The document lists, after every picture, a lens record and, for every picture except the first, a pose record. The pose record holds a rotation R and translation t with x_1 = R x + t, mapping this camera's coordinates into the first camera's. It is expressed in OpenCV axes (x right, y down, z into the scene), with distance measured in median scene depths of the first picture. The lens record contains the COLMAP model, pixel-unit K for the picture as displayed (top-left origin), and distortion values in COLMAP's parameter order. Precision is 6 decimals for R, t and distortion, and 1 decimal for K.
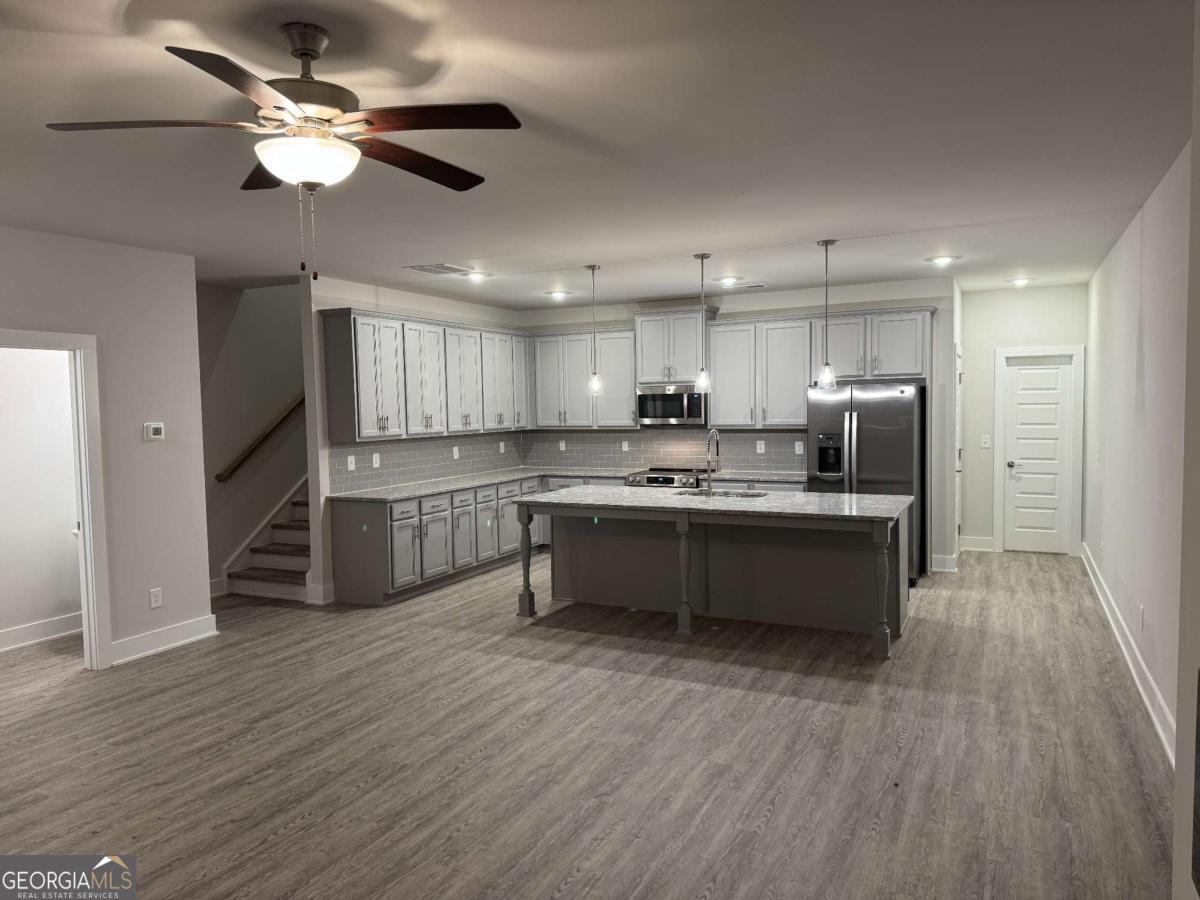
lens RADIAL K [[840.4, 0, 599.2], [0, 840.4, 447.6], [0, 0, 1]] dist [0.077109, -0.093009]
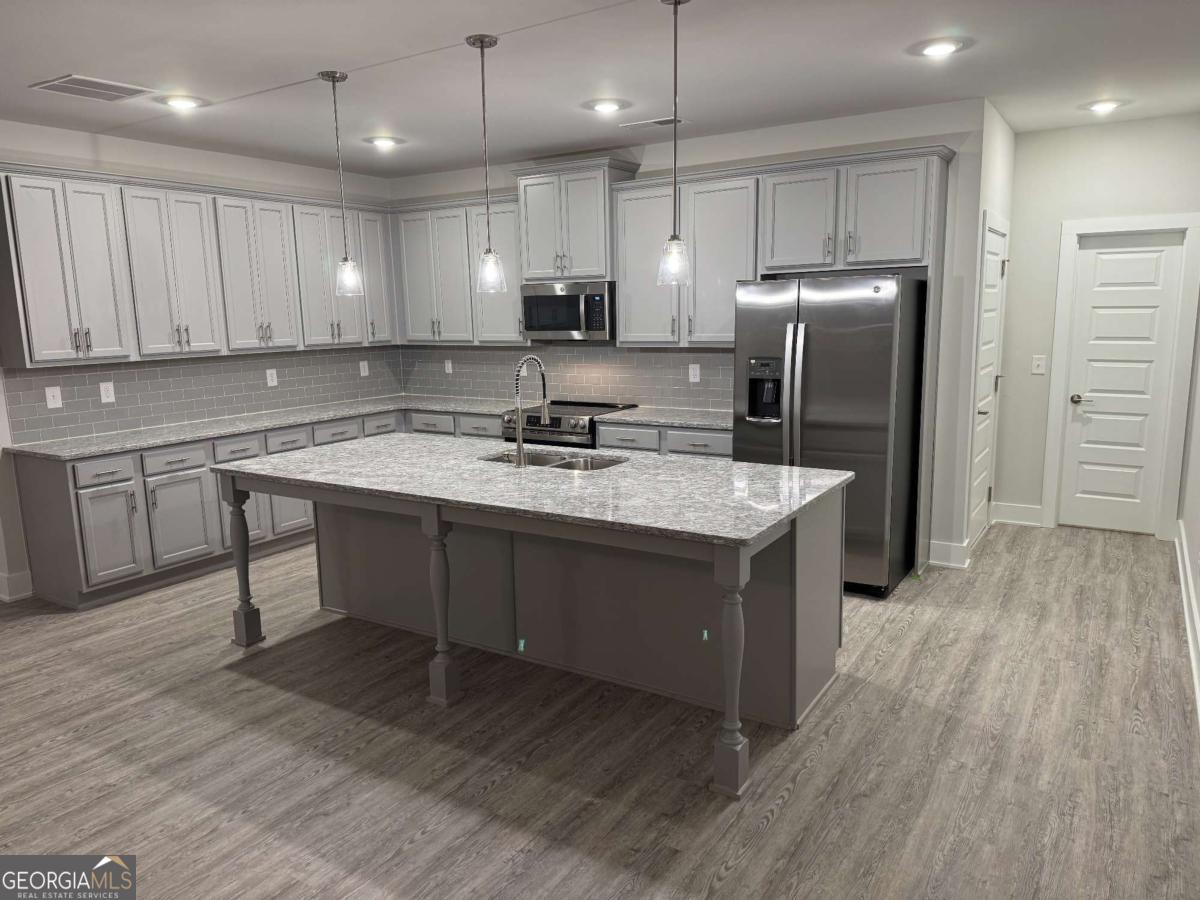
lens RADIAL K [[840.4, 0, 604.2], [0, 840.4, 453.8], [0, 0, 1]] dist [0.077109, -0.093009]
pose [[0.994496, 0.015296, -0.103649, 0.209484], [-0.002627, 0.992614, 0.121285, -0.020288], [0.104739, -0.120345, 0.987191, 0.334311]]
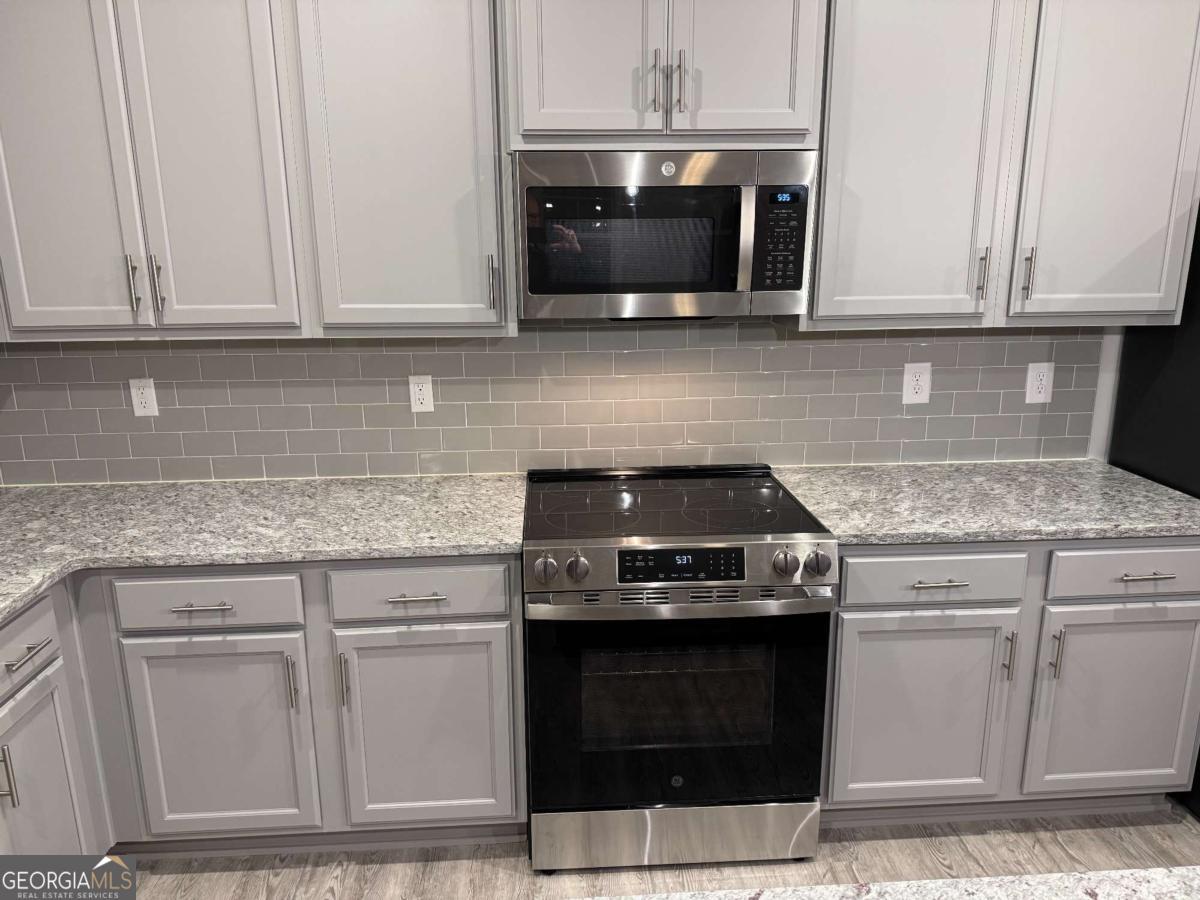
lens RADIAL K [[840.4, 0, 594.3], [0, 840.4, 449.5], [0, 0, 1]] dist [0.077109, -0.093009]
pose [[0.870086, -0.106058, 0.481355, -0.062581], [0.019424, 0.983195, 0.181520, -0.038149], [-0.492517, -0.148588, 0.857524, 0.871774]]
